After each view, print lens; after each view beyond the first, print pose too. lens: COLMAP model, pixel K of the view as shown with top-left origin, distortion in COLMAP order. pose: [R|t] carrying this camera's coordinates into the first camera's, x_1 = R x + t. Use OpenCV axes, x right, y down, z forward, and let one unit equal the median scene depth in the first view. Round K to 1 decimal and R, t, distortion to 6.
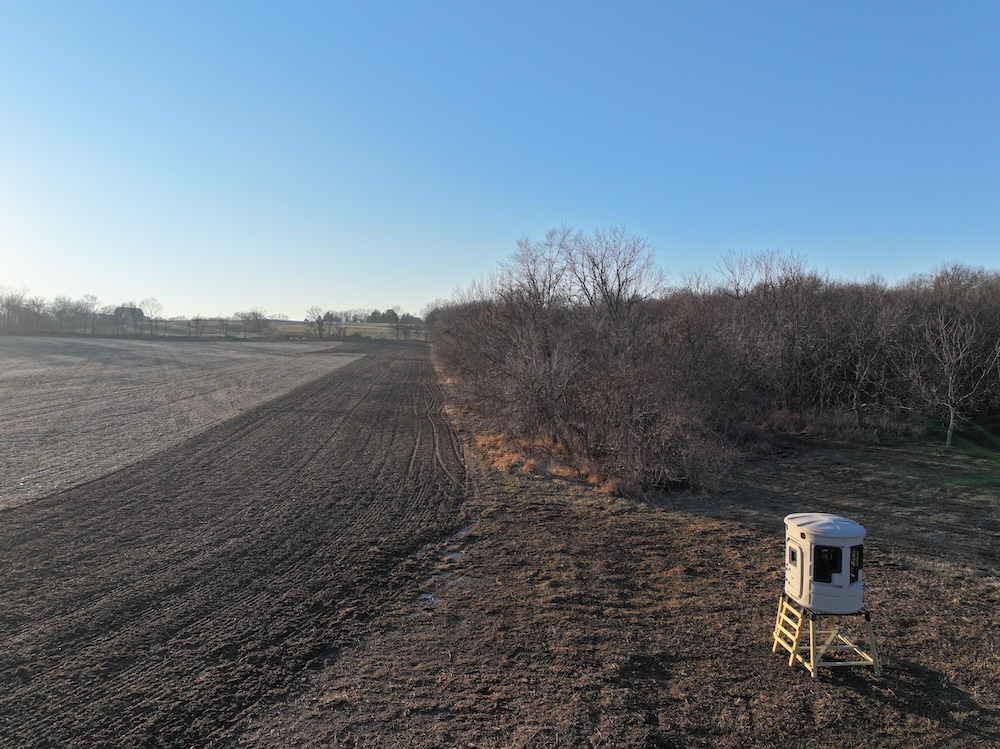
lens RADIAL K [[696.5, 0, 501.7], [0, 696.5, 371.7], [0, 0, 1]] dist [0.000680, 0.009162]
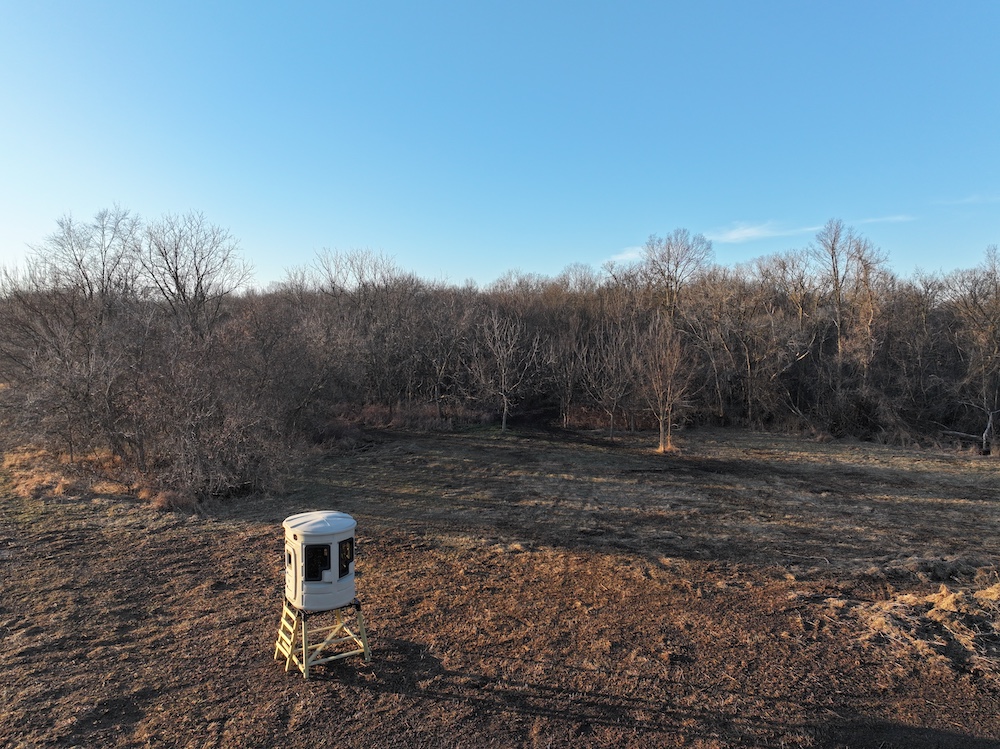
lens RADIAL K [[696.5, 0, 498.5], [0, 696.5, 377.5], [0, 0, 1]] dist [0.000680, 0.009162]
pose [[0.873265, -0.028513, 0.486410, 0.142045], [0.022190, 0.999578, 0.018756, -0.002424], [-0.486740, -0.005585, 0.873529, -0.001939]]
